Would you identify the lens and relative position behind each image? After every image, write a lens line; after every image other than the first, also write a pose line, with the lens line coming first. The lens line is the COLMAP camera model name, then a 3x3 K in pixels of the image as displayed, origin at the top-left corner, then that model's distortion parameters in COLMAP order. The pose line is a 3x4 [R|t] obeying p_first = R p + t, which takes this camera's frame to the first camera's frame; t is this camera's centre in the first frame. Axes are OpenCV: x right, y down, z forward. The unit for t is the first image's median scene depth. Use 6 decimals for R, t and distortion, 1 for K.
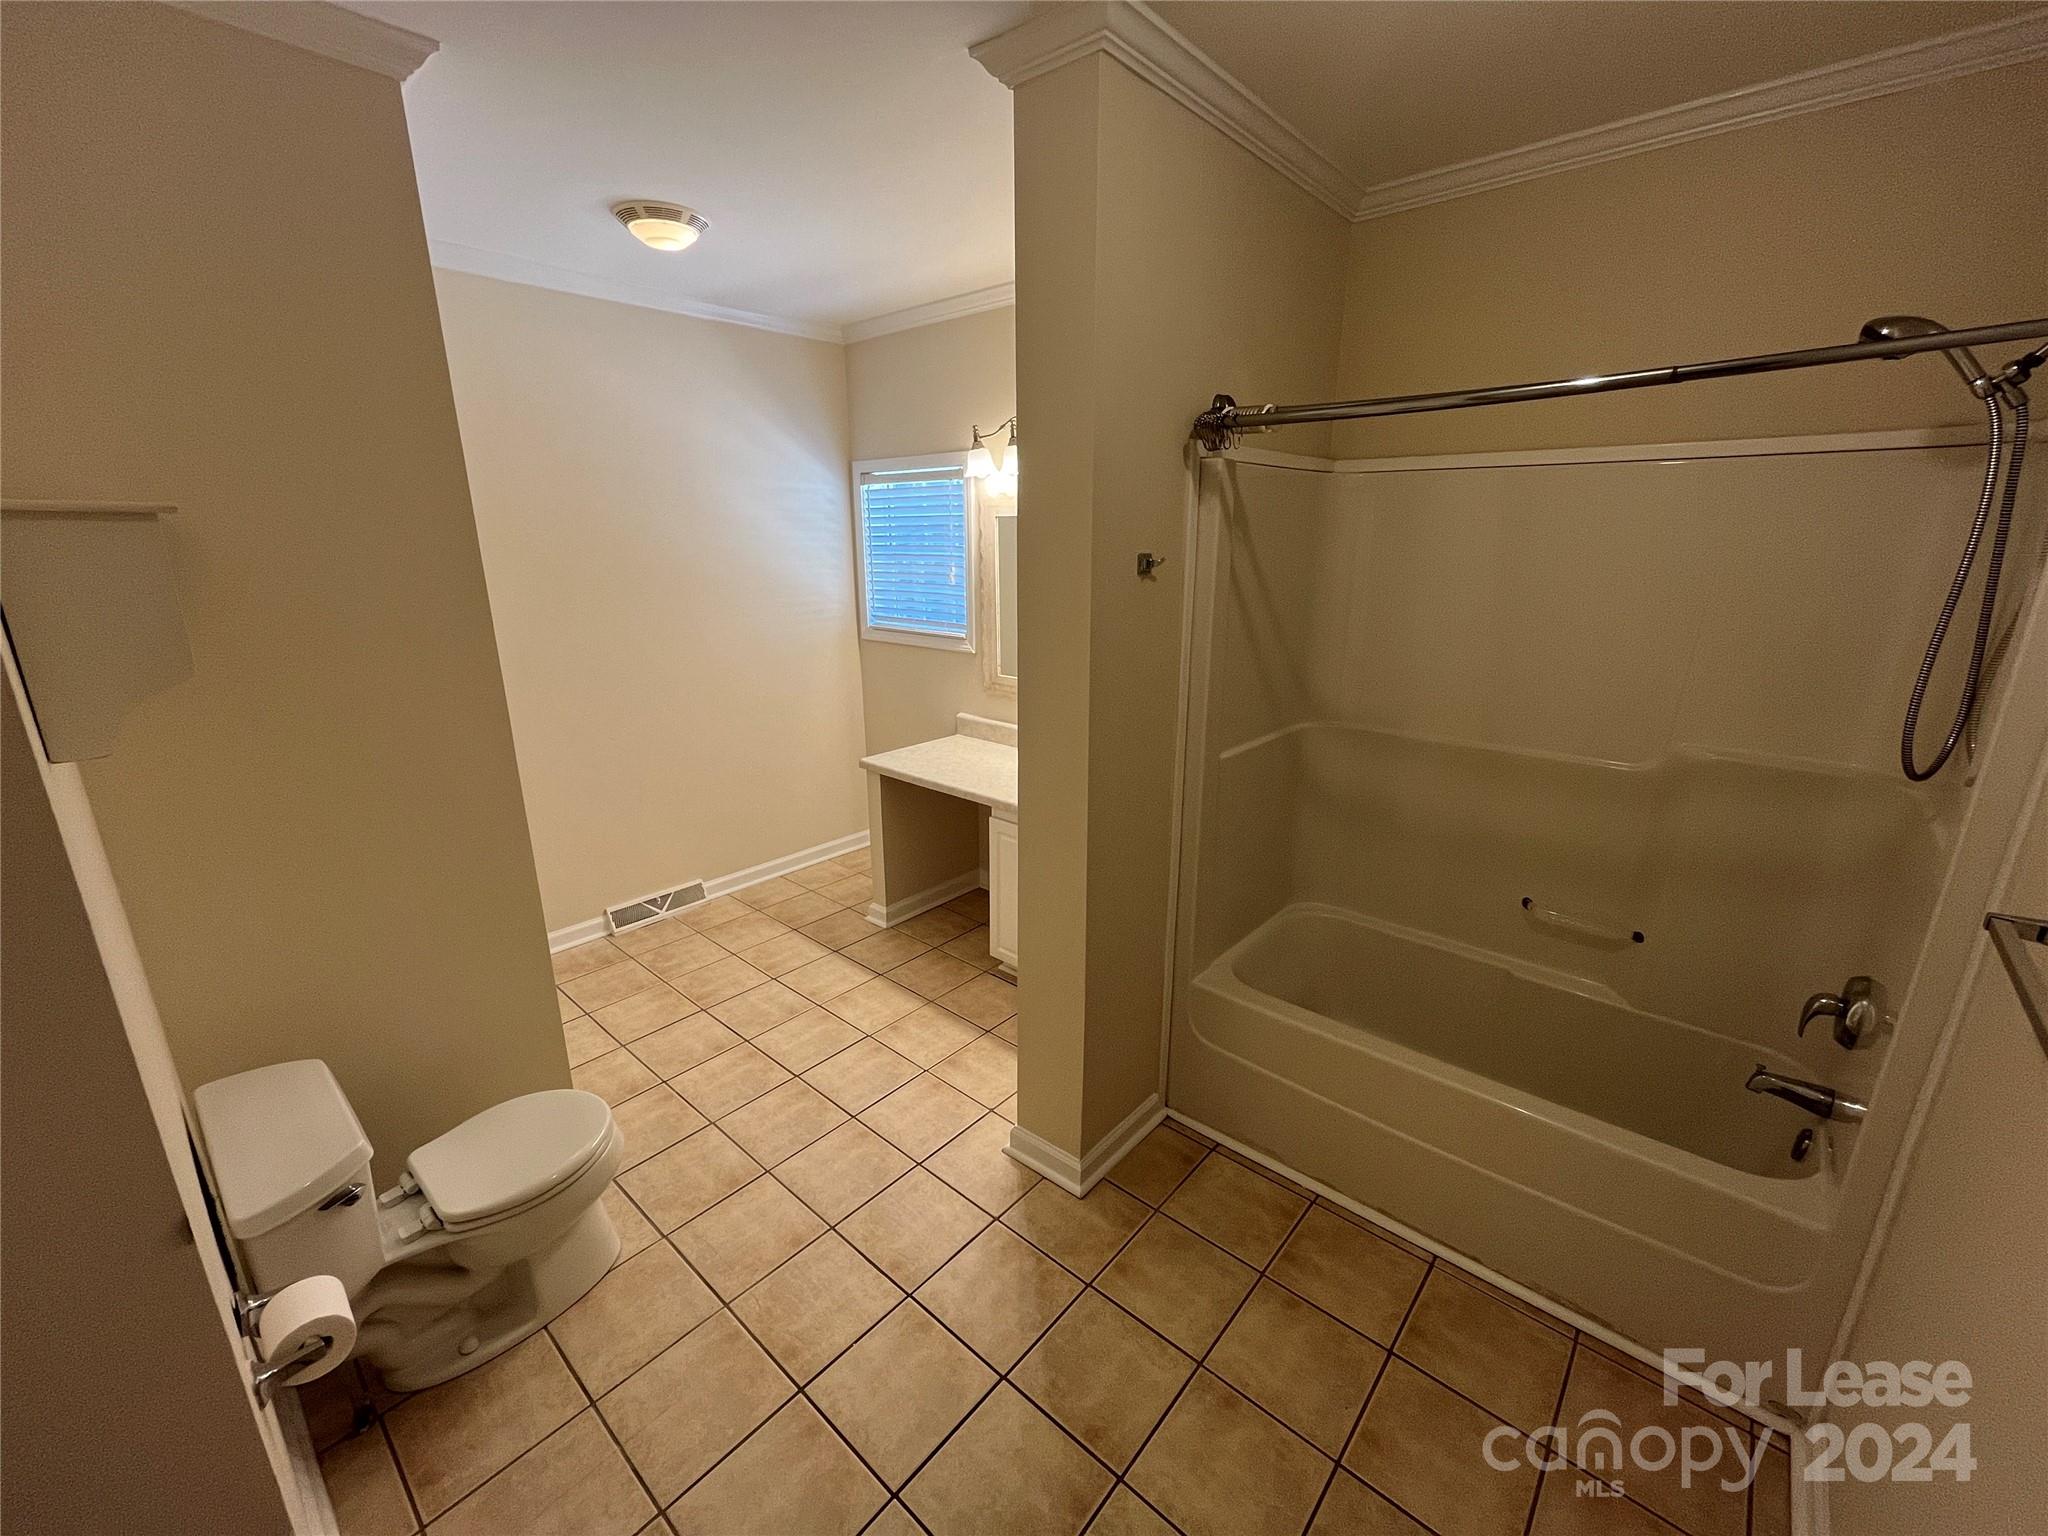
lens RADIAL K [[825.6, 0, 1012.3], [0, 825.6, 769.6], [0, 0, 1]] dist [-0.000985, -0.000331]
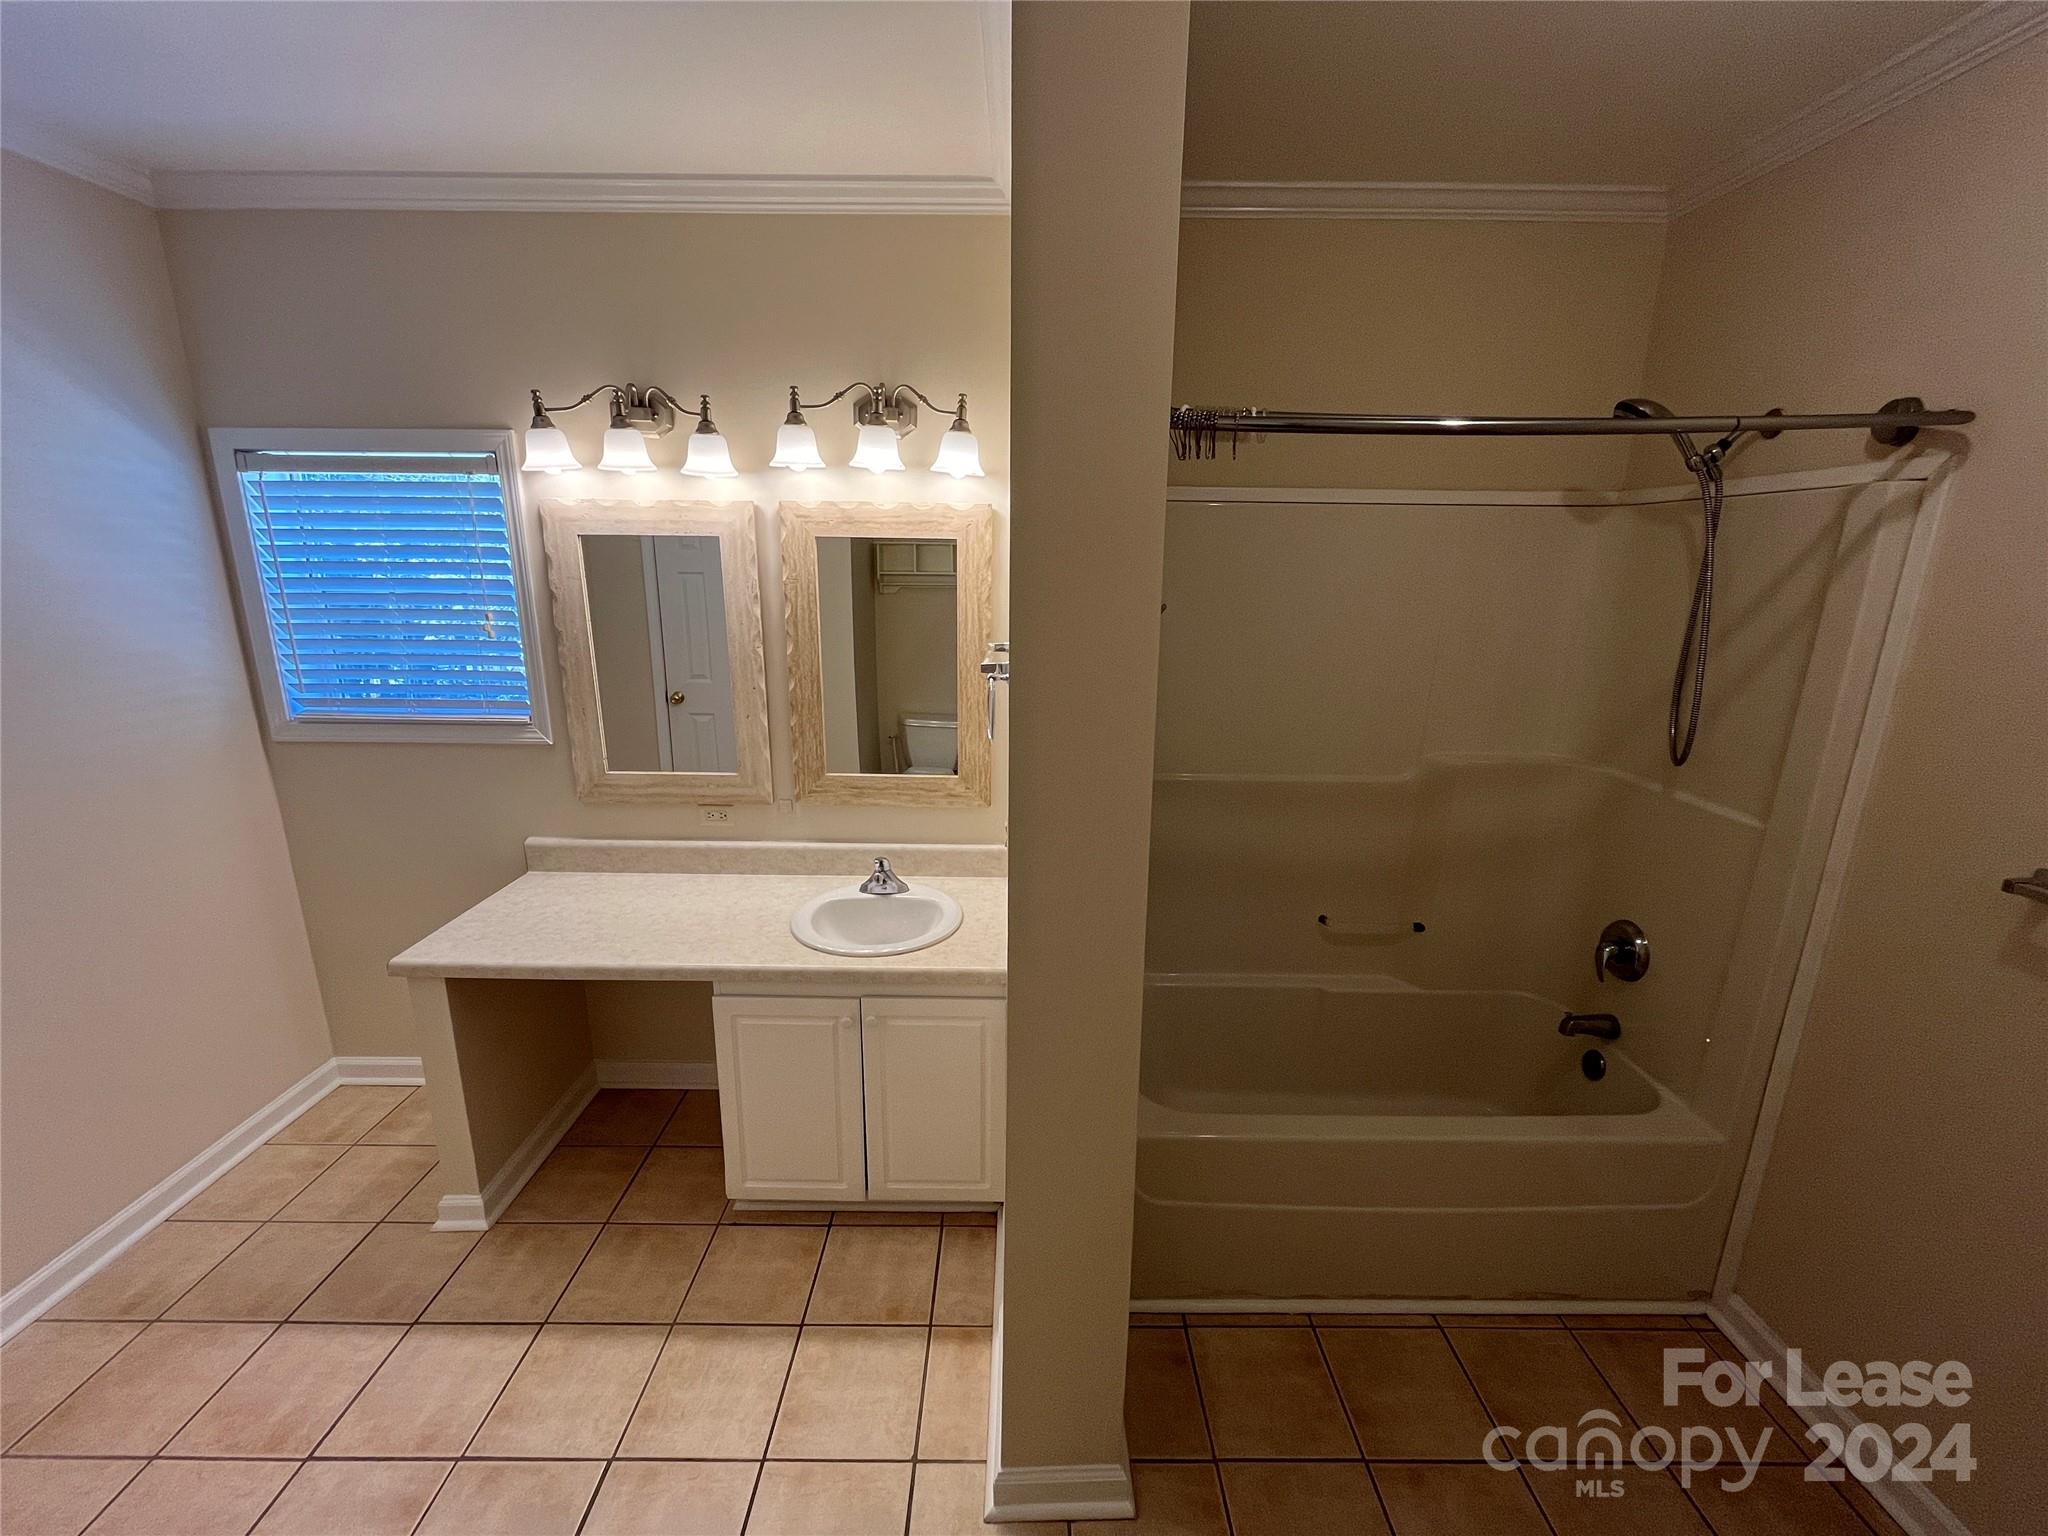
lens RADIAL K [[825.6, 0, 1012.3], [0, 825.6, 769.6], [0, 0, 1]] dist [-0.000985, -0.000331]
pose [[0.744540, -0.152829, 0.649849, -0.218981], [0.173231, 0.984328, 0.033017, -0.088067], [-0.644710, 0.087992, 0.759346, 0.304894]]
